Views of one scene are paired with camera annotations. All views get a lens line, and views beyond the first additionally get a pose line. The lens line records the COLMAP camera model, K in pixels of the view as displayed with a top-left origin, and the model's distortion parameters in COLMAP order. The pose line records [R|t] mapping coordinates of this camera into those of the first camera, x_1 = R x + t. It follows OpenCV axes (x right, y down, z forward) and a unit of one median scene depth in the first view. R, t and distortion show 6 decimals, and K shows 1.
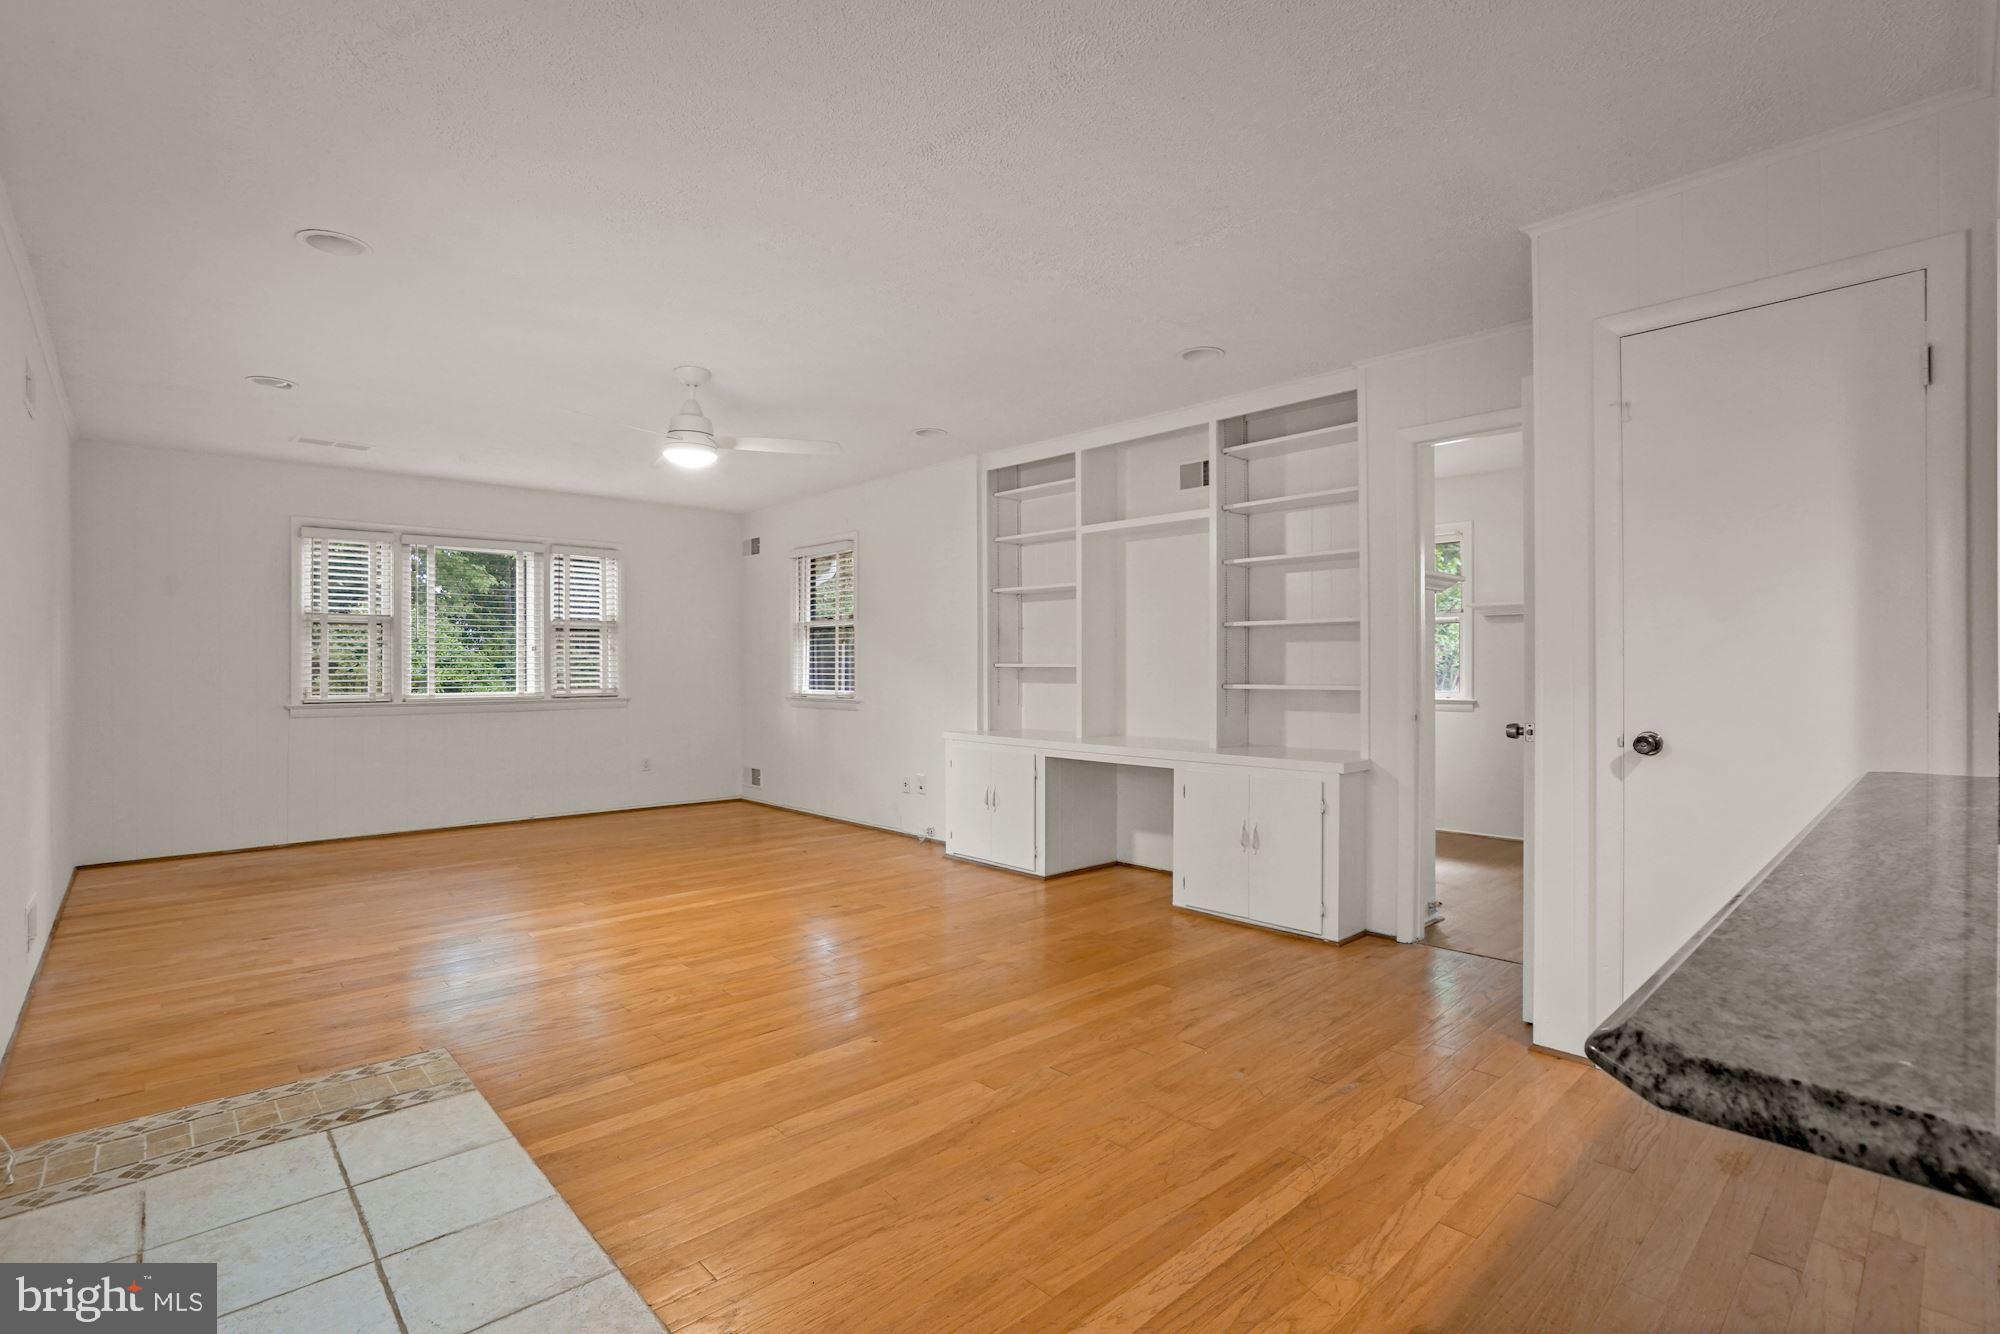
lens RADIAL K [[942.7, 0, 964.5], [0, 942.7, 669.2], [0, 0, 1]] dist [-0.032637, 0.013145]
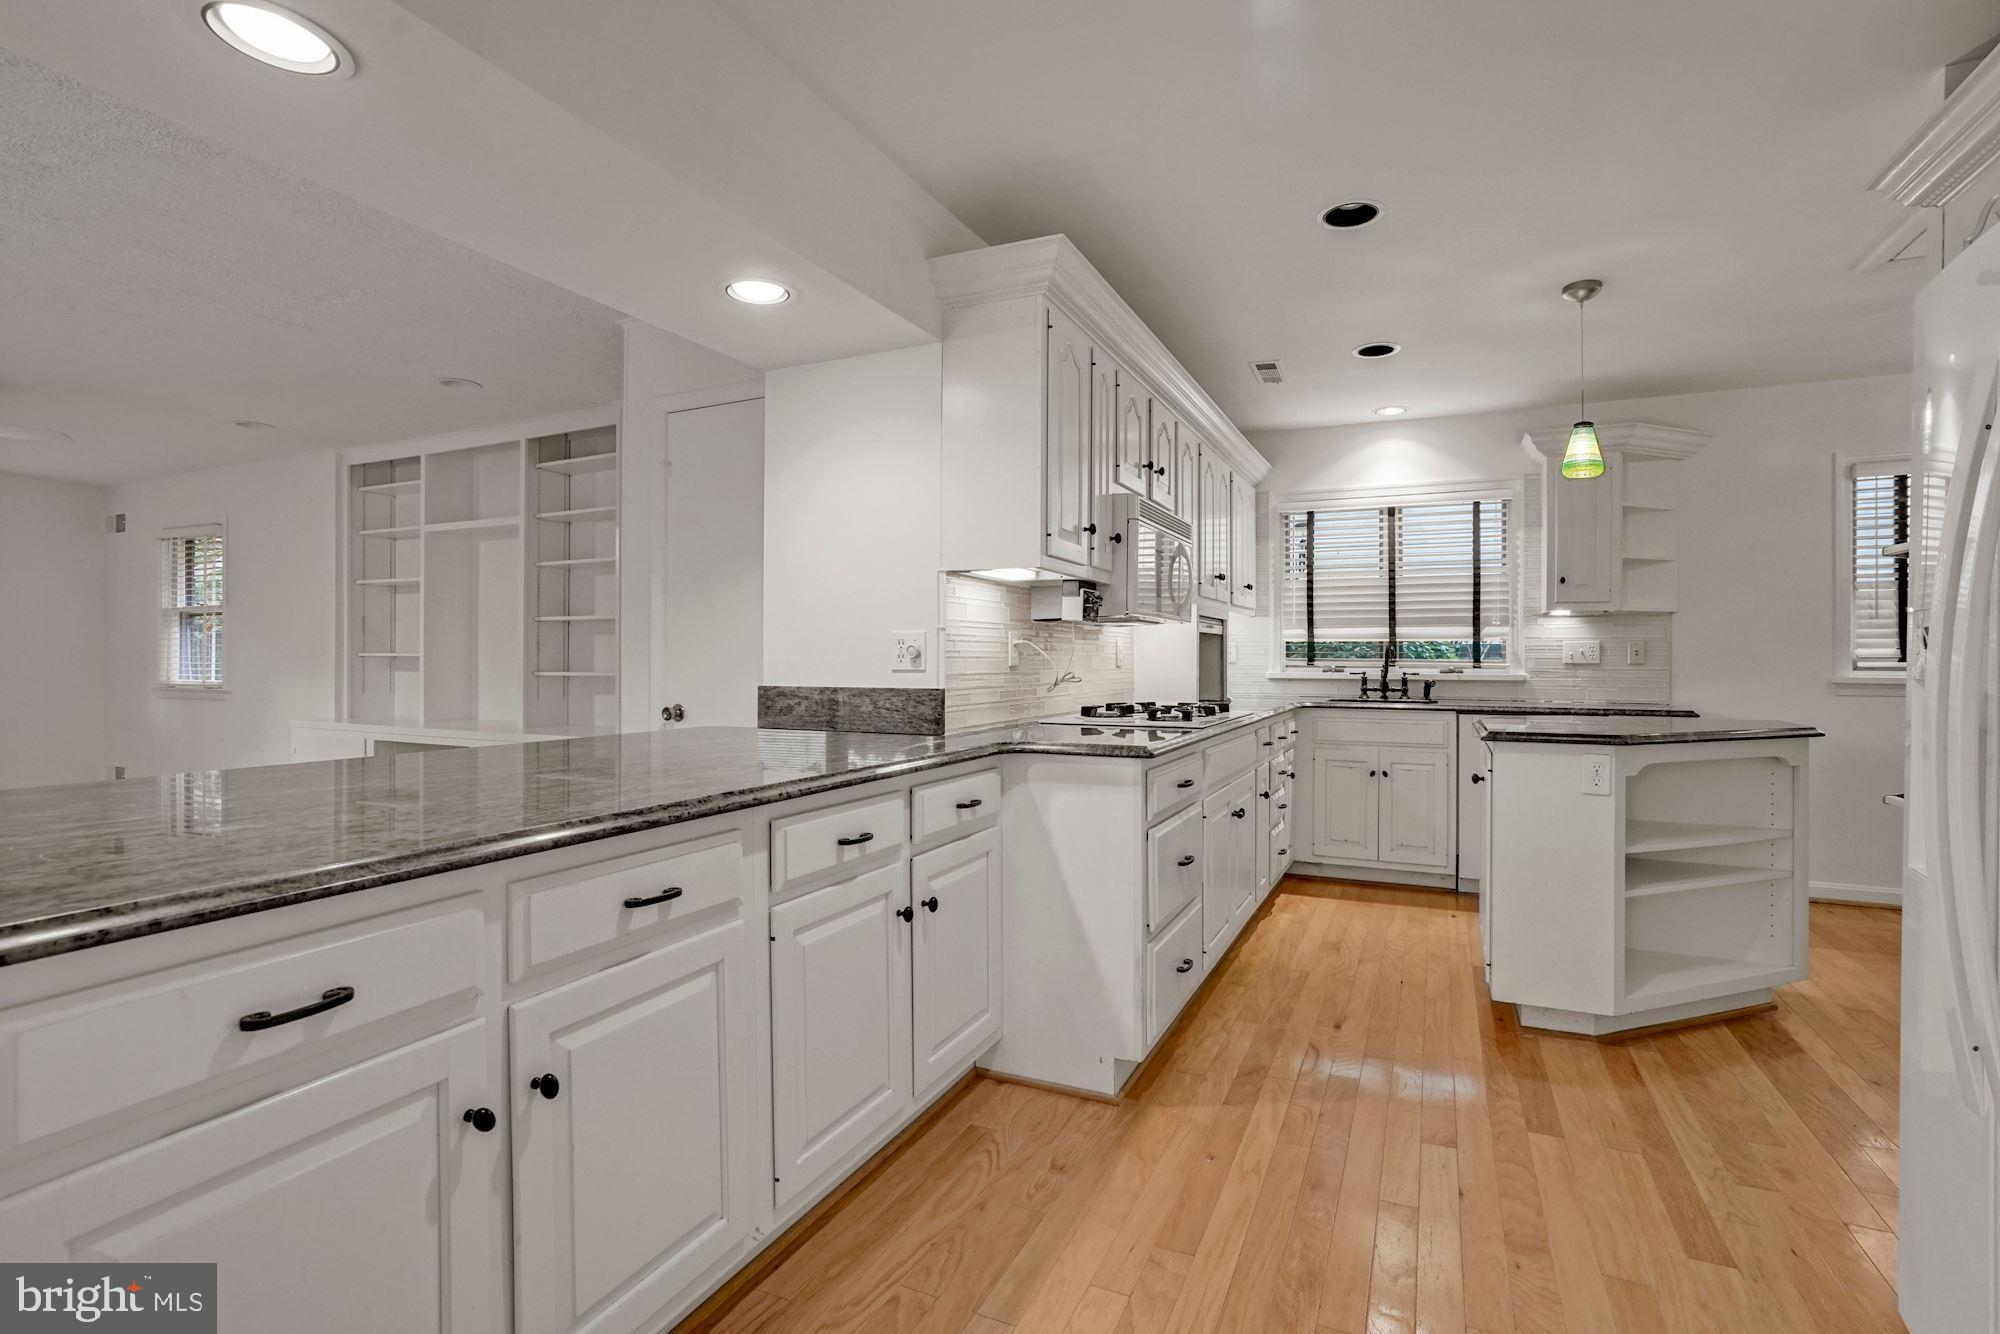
lens RADIAL K [[942.7, 0, 972.5], [0, 942.7, 651.5], [0, 0, 1]] dist [-0.032637, 0.013145]
pose [[0.930864, 0.006998, 0.365298, 0.357958], [-0.004812, 0.999965, -0.006893, -0.004828], [-0.365334, 0.004659, 0.930865, -0.238540]]
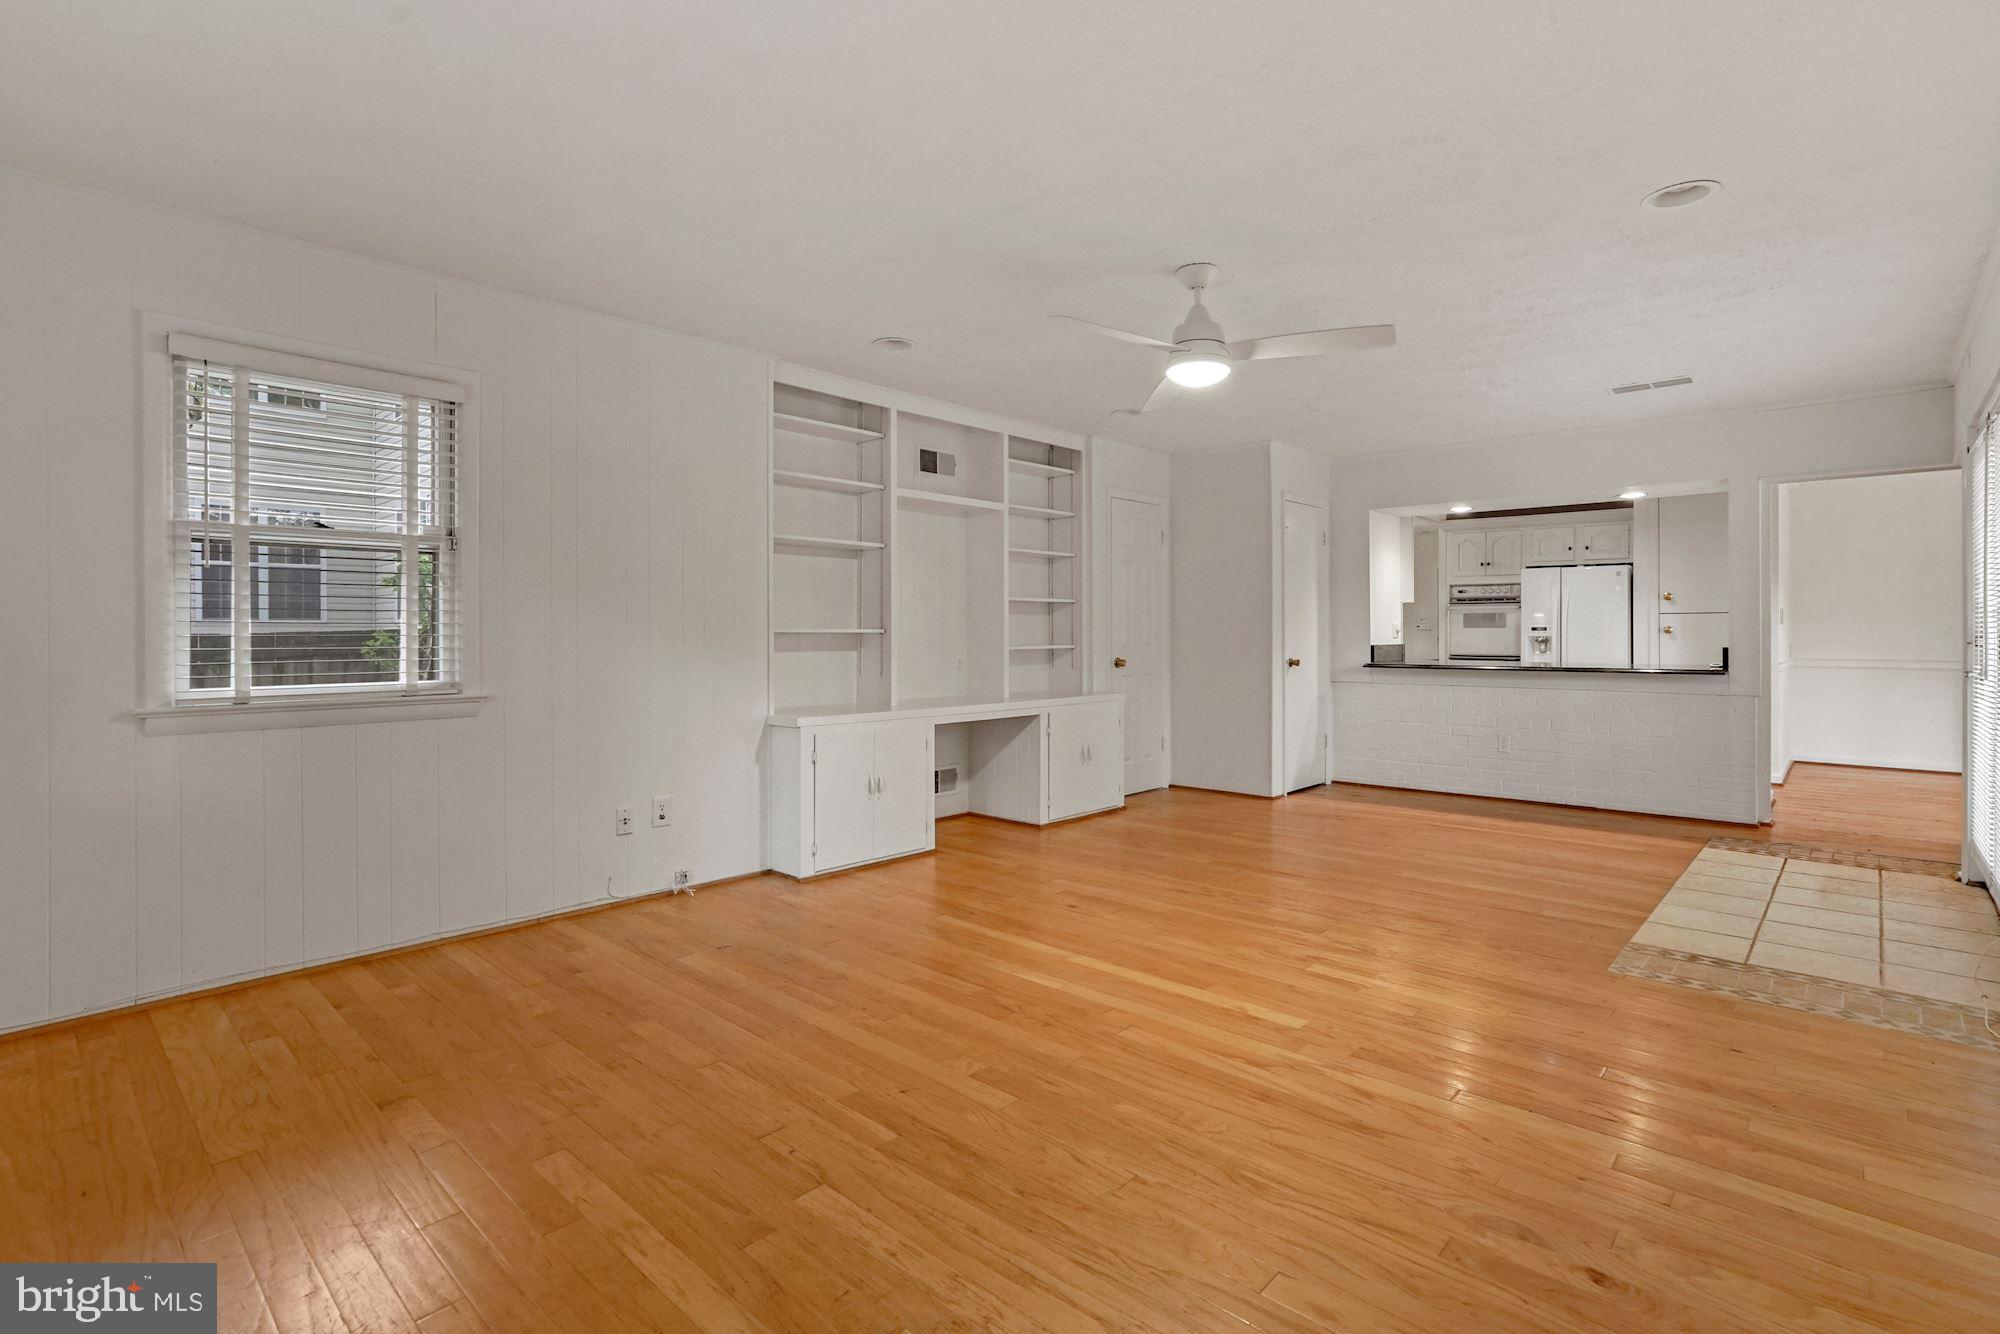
lens RADIAL K [[942.7, 0, 1016.9], [0, 942.7, 655.0], [0, 0, 1]] dist [-0.032637, 0.013145]
pose [[-0.109056, -0.017416, 0.993883, -1.023795], [0.004357, 0.999829, 0.017998, 0.003908], [-0.994026, 0.006293, -0.108961, 1.178767]]
